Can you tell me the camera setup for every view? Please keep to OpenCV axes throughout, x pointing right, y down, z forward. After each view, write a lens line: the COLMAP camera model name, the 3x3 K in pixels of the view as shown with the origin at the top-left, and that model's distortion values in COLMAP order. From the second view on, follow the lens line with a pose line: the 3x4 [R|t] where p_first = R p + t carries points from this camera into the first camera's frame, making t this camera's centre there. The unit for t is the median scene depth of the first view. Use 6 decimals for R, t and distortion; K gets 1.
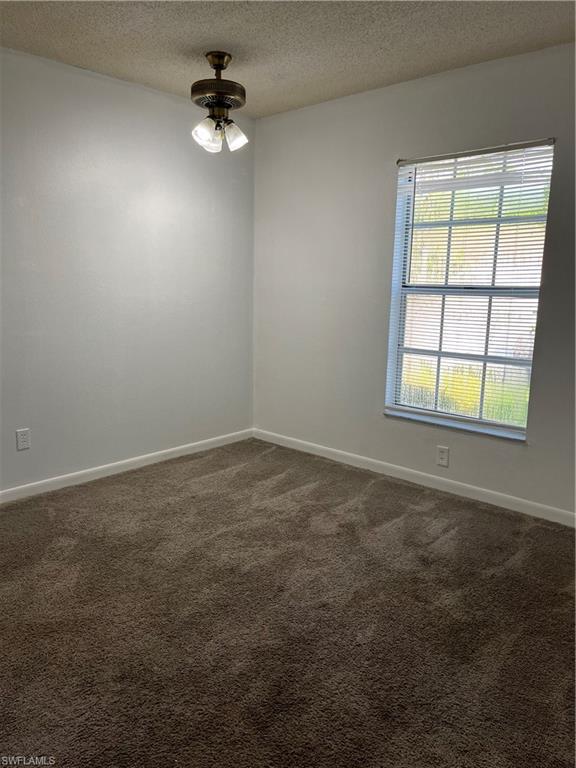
lens RADIAL K [[573.8, 0, 288.0], [0, 573.8, 384.0], [0, 0, 1]] dist [0.047784, -0.051142]
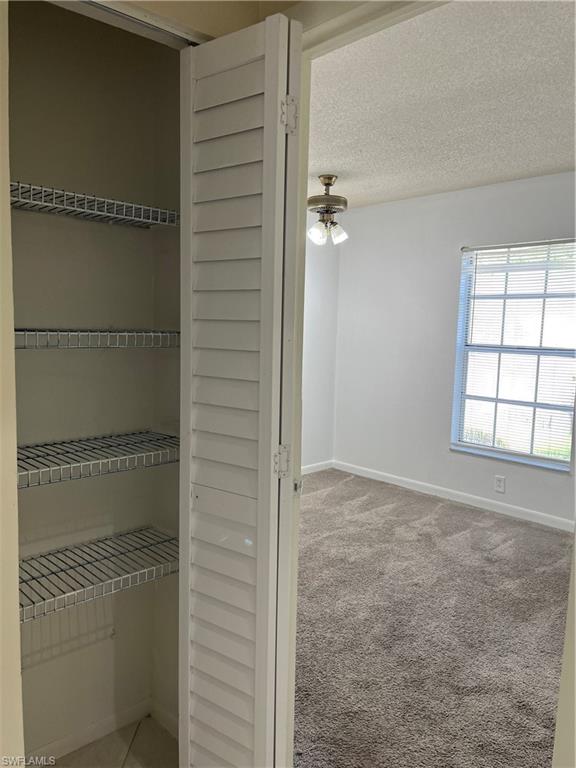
lens RADIAL K [[573.8, 0, 288.0], [0, 573.8, 384.0], [0, 0, 1]] dist [0.047784, -0.051142]
pose [[0.997433, 0.014293, -0.070162, -0.104599], [-0.019489, 0.997072, -0.073938, 0.014103], [0.068900, 0.075116, 0.994792, -0.285474]]
